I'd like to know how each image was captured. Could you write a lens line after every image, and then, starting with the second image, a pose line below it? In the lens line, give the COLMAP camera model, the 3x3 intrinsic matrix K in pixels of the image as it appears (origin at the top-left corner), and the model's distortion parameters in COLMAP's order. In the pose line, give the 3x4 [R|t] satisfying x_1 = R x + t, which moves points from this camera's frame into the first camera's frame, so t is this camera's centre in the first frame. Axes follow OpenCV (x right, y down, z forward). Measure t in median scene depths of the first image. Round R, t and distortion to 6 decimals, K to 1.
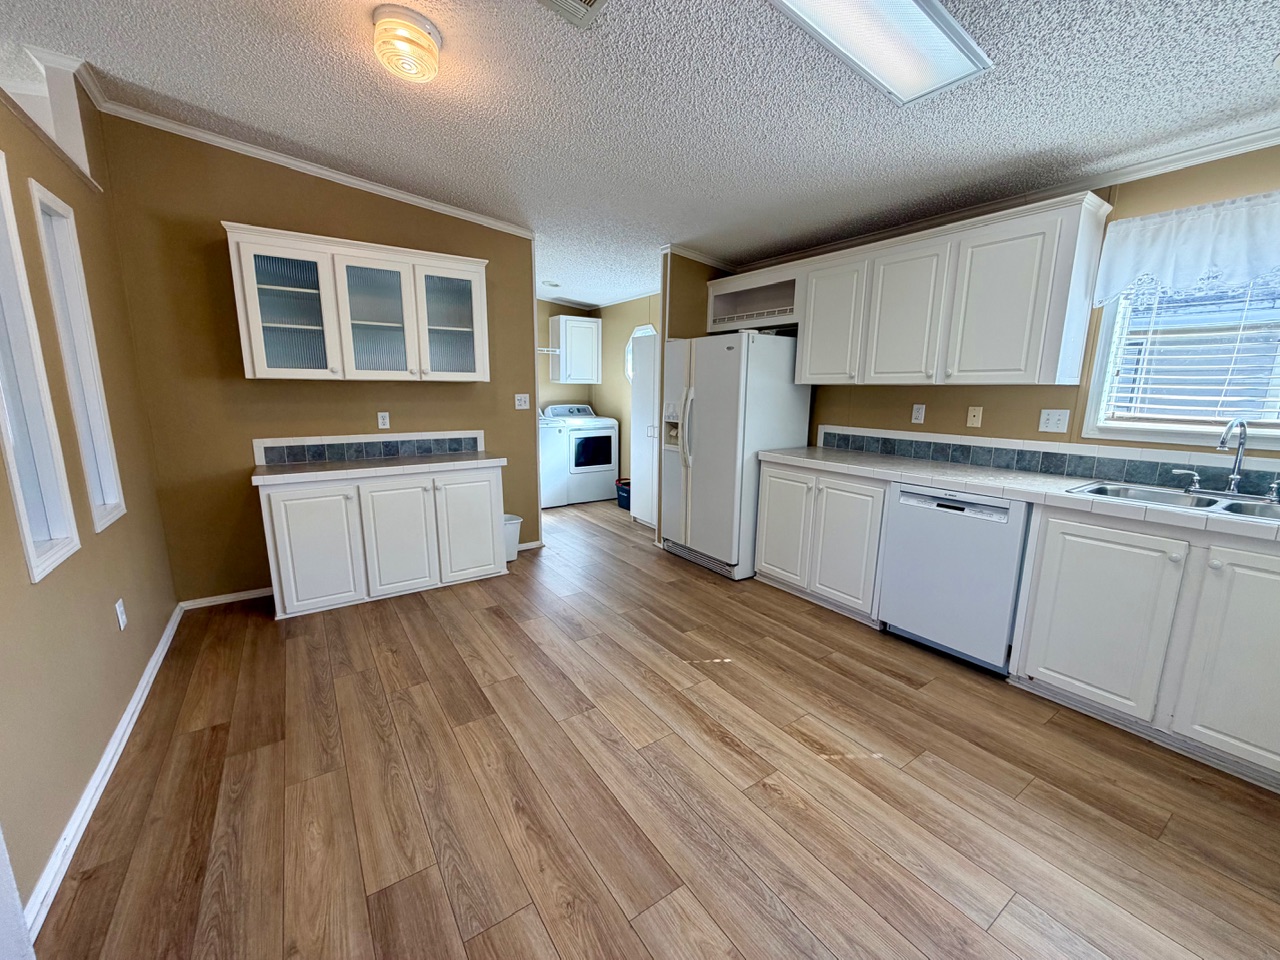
lens RADIAL K [[509.2, 0, 638.1], [0, 509.2, 482.2], [0, 0, 1]] dist [-0.000854, -0.000271]
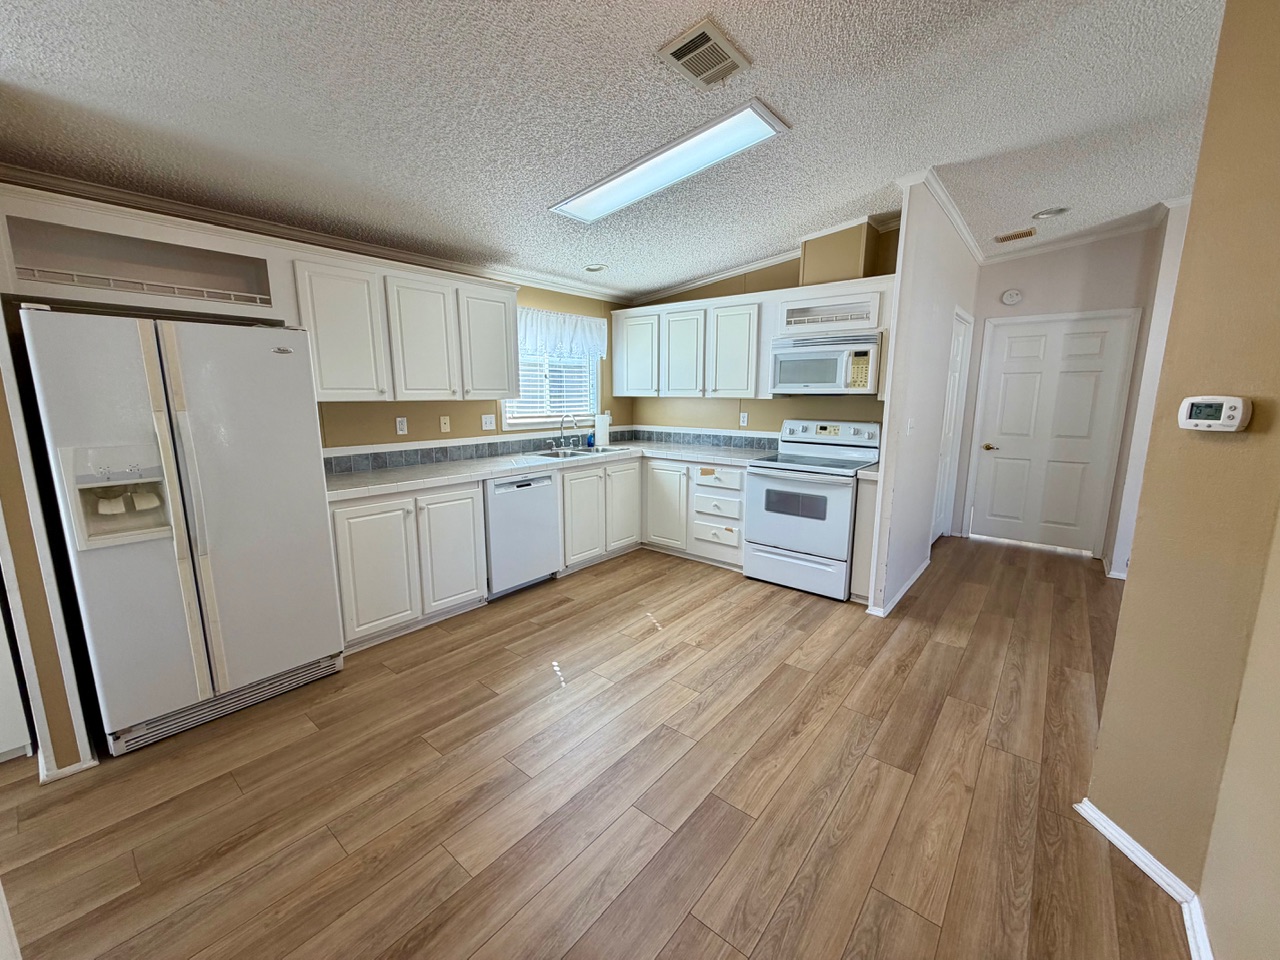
lens RADIAL K [[509.2, 0, 639.5], [0, 509.2, 483.5], [0, 0, 1]] dist [-0.000854, -0.000271]
pose [[-0.280972, -0.177828, 0.943097, -0.764162], [0.172963, 0.957210, 0.232019, -0.214385], [-0.944001, 0.228312, -0.238192, 0.949678]]
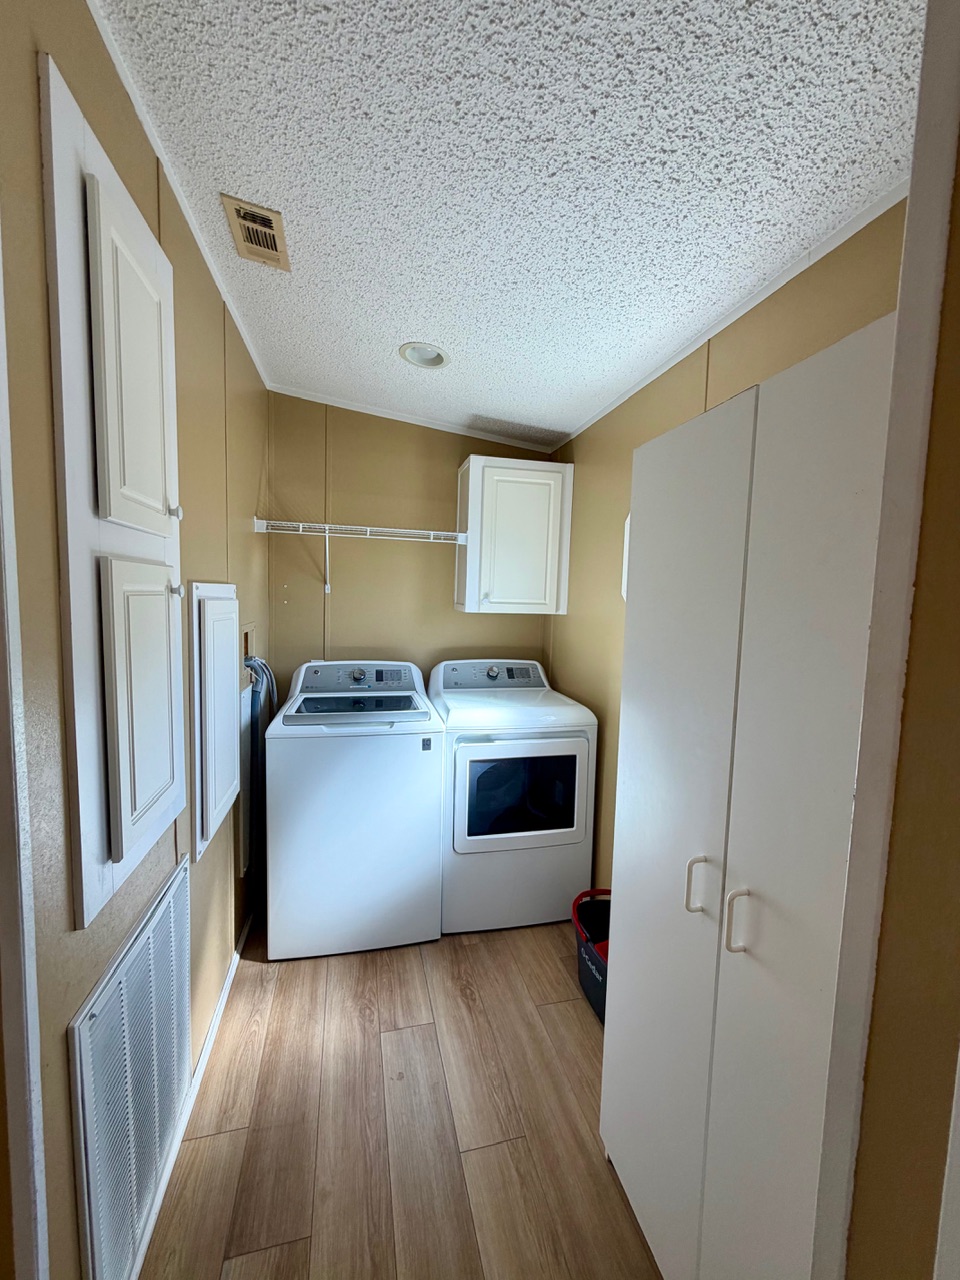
lens RADIAL K [[509.2, 0, 482.2], [0, 509.2, 637.8], [0, 0, 1]] dist [-0.000854, -0.000271]
pose [[0.942928, 0.041096, -0.330452, 0.005991], [-0.077276, 0.992270, -0.097100, -0.308464], [0.323907, 0.117095, 0.938815, 1.409080]]
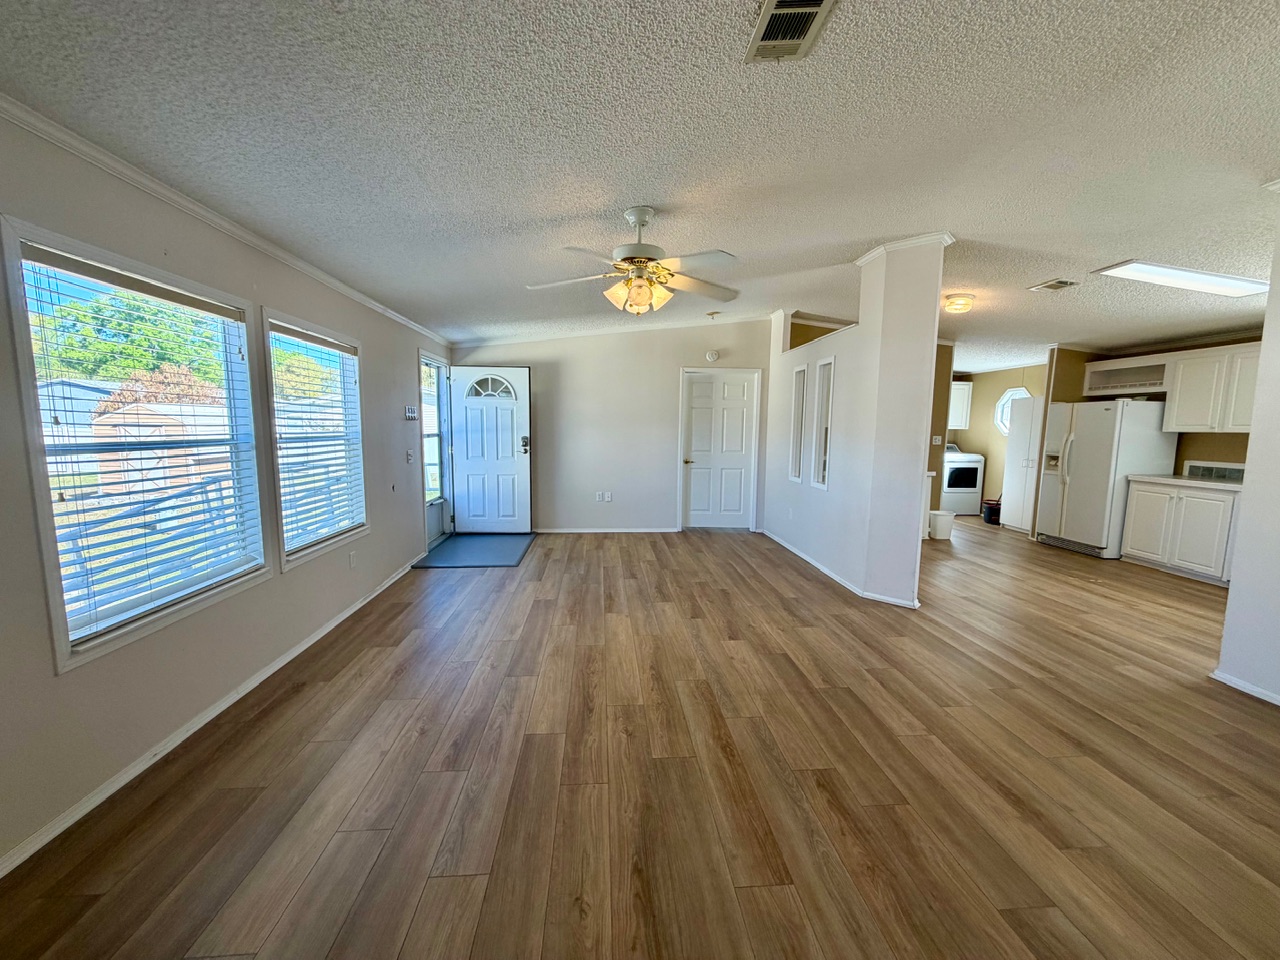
lens RADIAL K [[509.2, 0, 635.5], [0, 509.2, 482.8], [0, 0, 1]] dist [-0.000854, -0.000271]
pose [[0.866016, 0.055102, -0.496971, -0.377281], [-0.093277, 0.994265, -0.052303, 0.238835], [0.491239, 0.091651, 0.866190, -1.391966]]
